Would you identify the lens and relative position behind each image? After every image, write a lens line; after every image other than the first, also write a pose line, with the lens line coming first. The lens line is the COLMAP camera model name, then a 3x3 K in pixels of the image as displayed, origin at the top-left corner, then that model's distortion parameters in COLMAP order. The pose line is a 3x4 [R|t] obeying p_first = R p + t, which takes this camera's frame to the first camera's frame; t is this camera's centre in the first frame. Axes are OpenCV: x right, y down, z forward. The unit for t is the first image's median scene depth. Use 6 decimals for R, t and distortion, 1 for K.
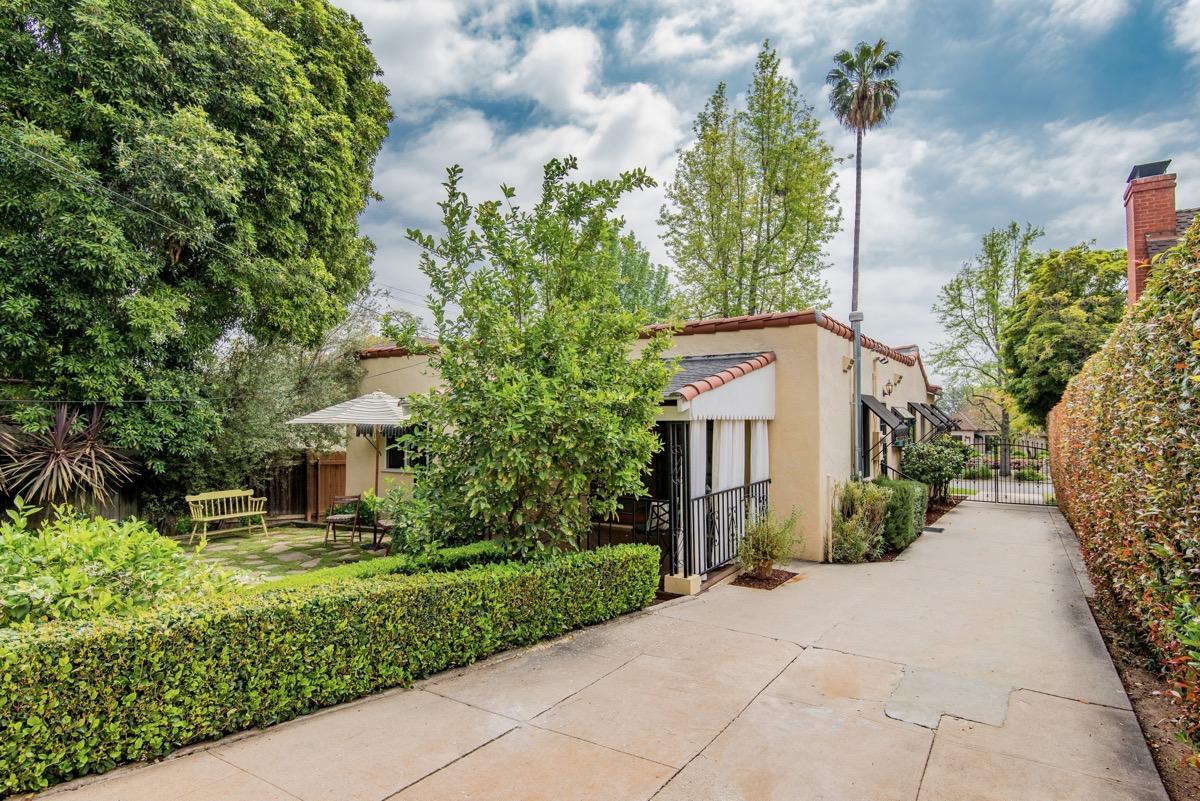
lens RADIAL K [[635.4, 0, 608.6], [0, 635.4, 398.7], [0, 0, 1]] dist [-0.003994, -0.003009]
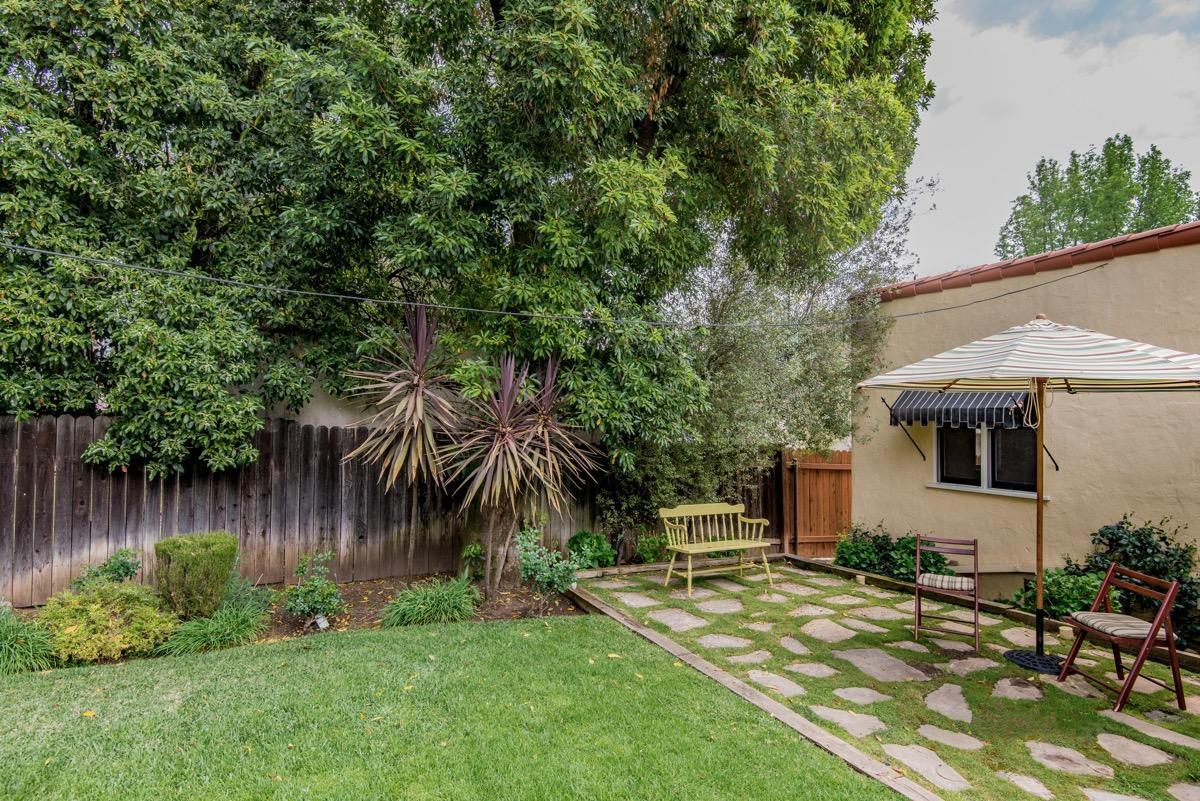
lens RADIAL K [[664.4, 0, 600.2], [0, 664.4, 400.6], [0, 0, 1]] dist [0.004357, 0.000307]
pose [[0.836843, -0.001637, -0.547440, -0.402448], [0.001091, 0.999999, -0.001321, 0.052917], [0.547441, 0.000508, 0.836844, 0.469440]]
